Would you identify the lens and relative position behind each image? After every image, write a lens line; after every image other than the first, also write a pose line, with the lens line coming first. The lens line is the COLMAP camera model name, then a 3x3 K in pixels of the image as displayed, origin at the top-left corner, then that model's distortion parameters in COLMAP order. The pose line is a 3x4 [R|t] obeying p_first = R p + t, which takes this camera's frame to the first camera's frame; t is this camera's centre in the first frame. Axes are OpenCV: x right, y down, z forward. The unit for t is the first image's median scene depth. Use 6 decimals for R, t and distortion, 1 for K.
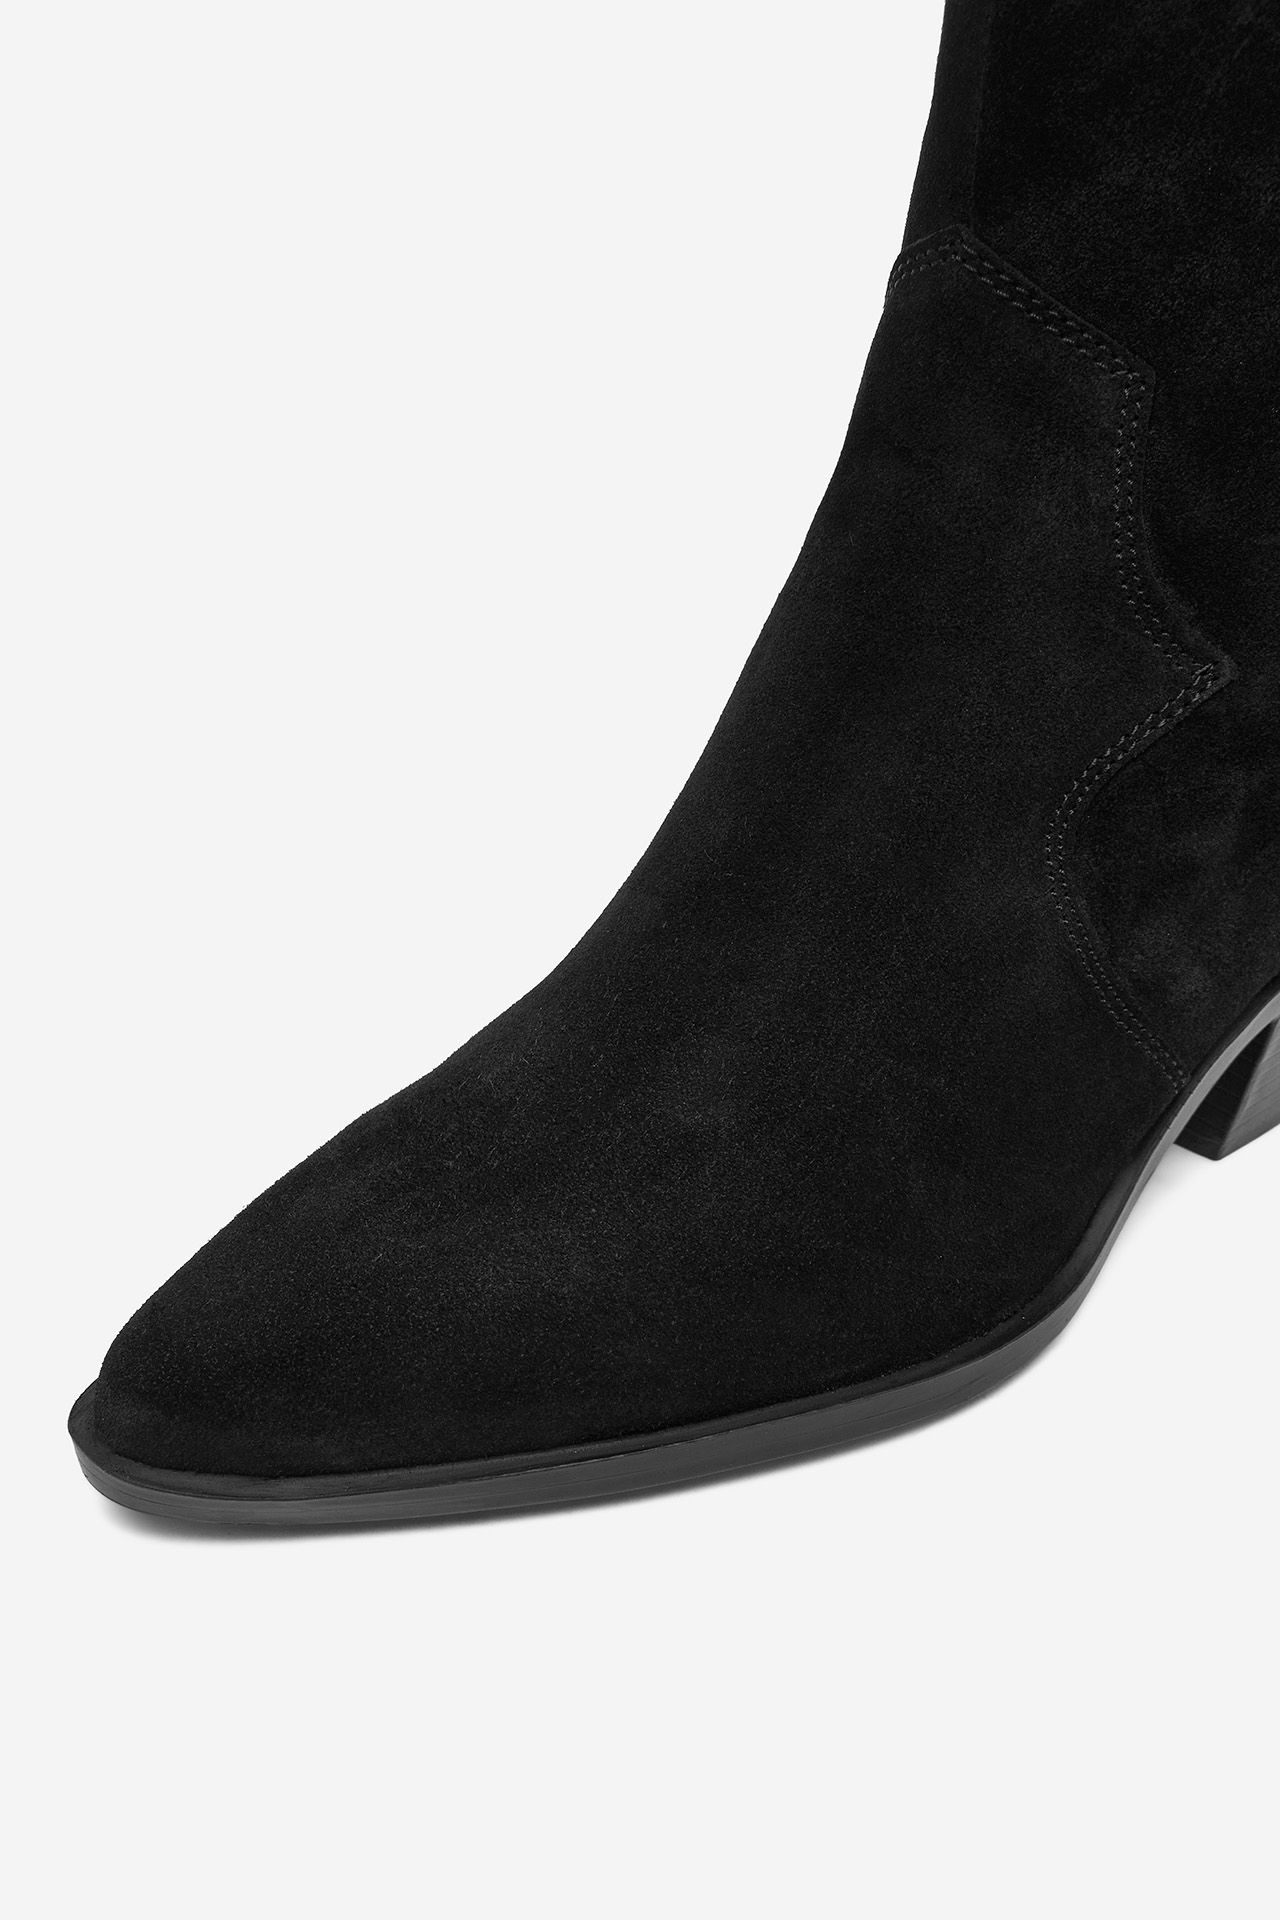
lens RADIAL K [[1997.3, 0, 575.9], [0, 1997.3, 1016.8], [0, 0, 1]] dist [-0.035303, 0.000000]
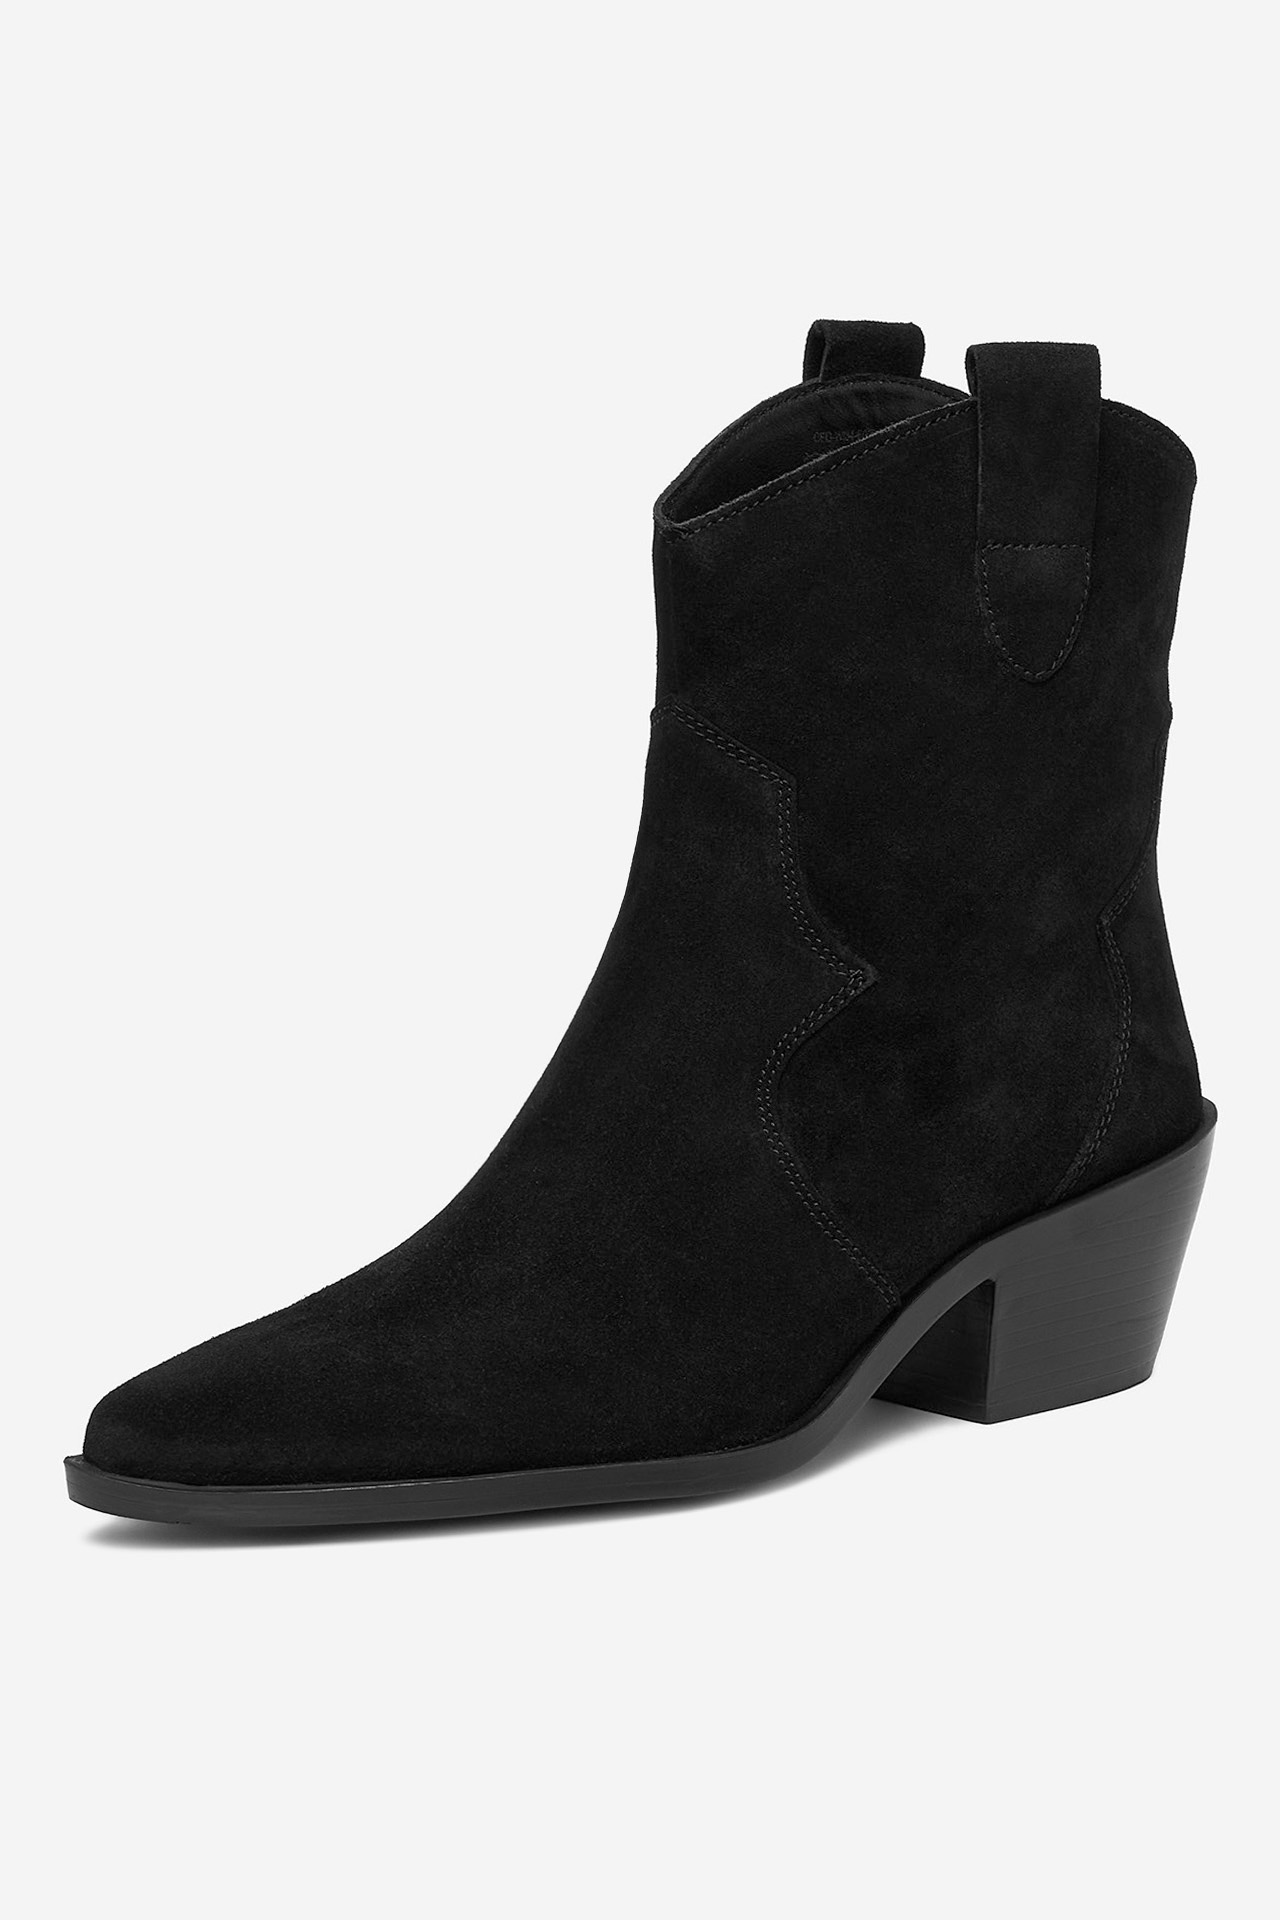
lens RADIAL K [[3036.4, 0, 641.4], [0, 3036.4, 957.1], [0, 0, 1]] dist [-0.209159, 0.000000]
pose [[0.999584, 0.005651, -0.028271, 0.220653], [-0.014503, 0.946063, -0.323659, 0.552535], [0.024917, 0.323934, 0.945751, -1.159536]]
